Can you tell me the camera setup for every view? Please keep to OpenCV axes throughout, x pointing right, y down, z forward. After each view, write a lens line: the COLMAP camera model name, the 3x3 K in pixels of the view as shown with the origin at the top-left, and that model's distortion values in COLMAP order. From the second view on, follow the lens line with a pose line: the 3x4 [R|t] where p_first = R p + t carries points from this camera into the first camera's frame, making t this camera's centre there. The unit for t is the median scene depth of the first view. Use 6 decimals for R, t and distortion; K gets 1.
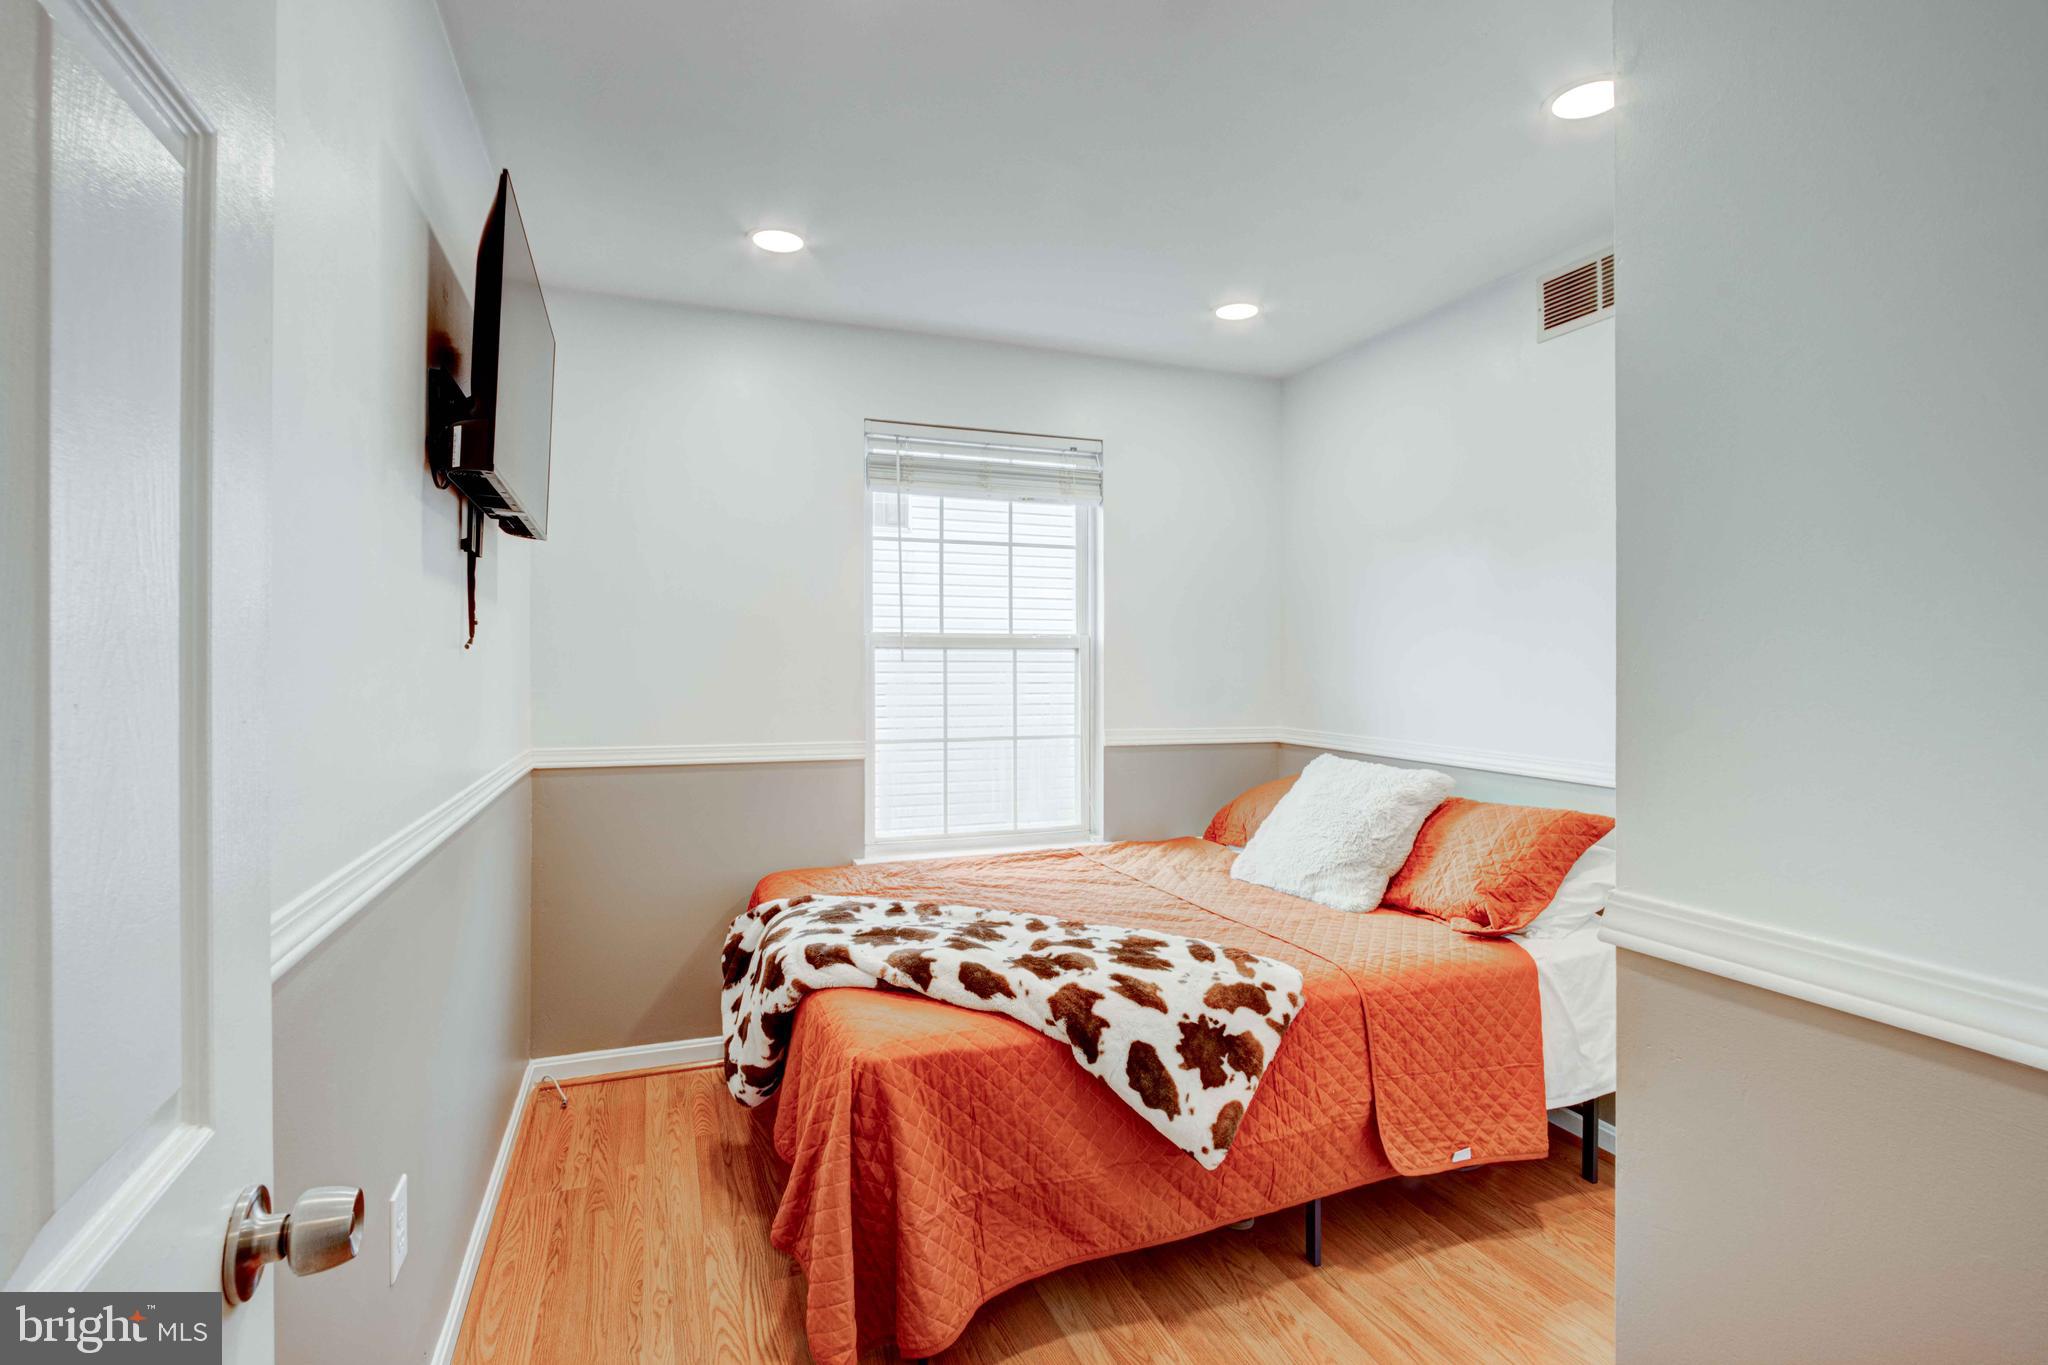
lens RADIAL K [[947.4, 0, 1016.9], [0, 947.4, 660.8], [0, 0, 1]] dist [-0.011890, 0.000842]
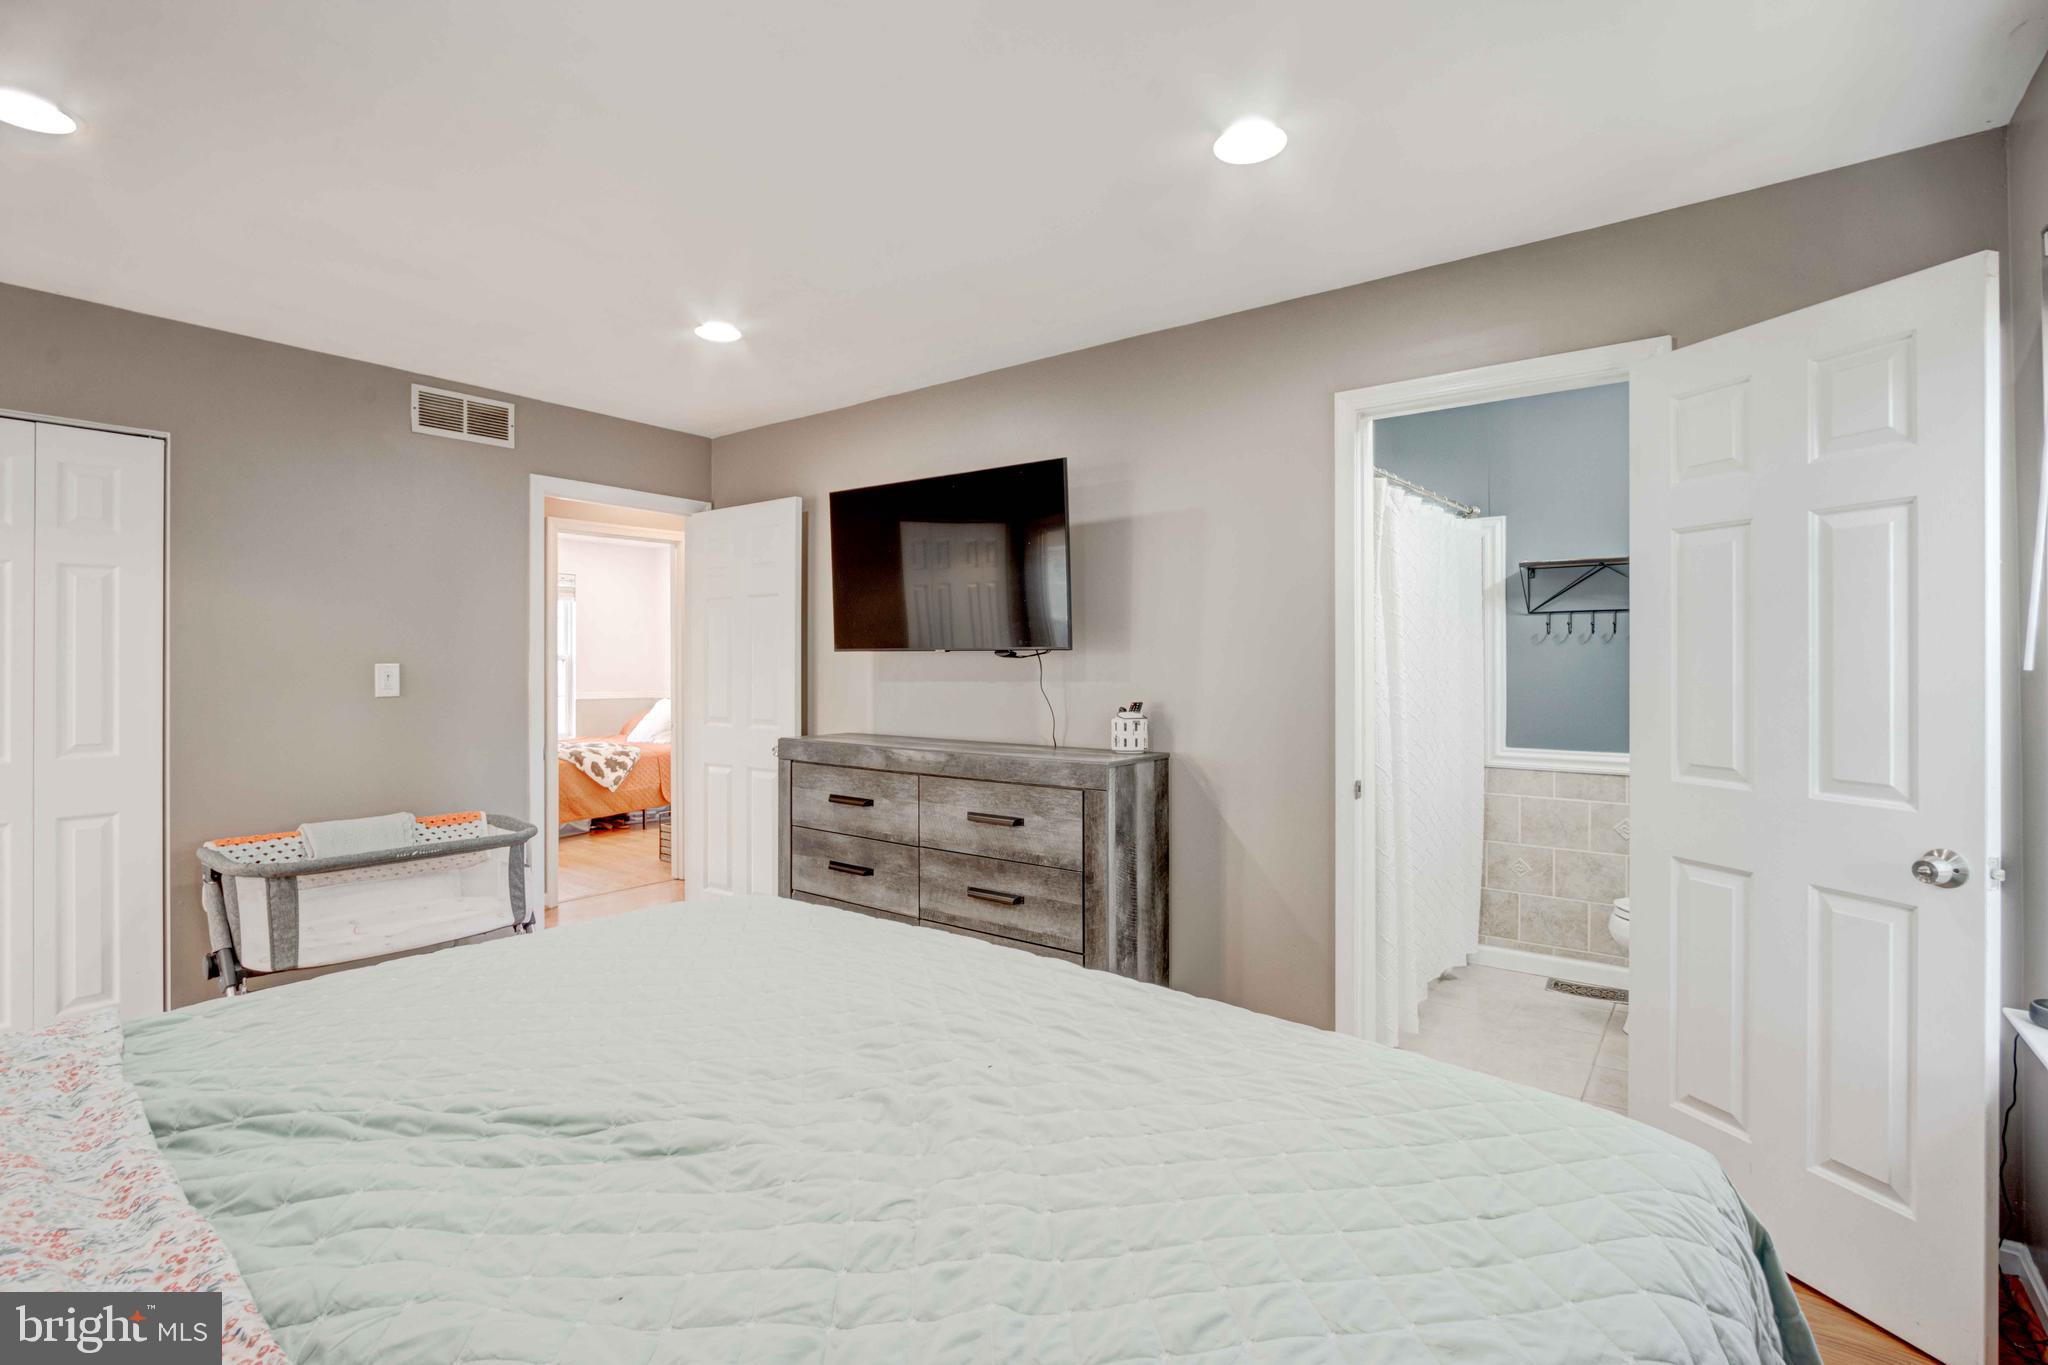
lens RADIAL K [[947.4, 0, 1016.9], [0, 947.4, 660.8], [0, 0, 1]] dist [-0.011890, 0.000842]
pose [[0.845097, 0.003990, 0.534598, -0.484487], [-0.003570, 0.999992, -0.001820, -0.021248], [-0.534601, -0.000370, 0.845104, -3.246623]]
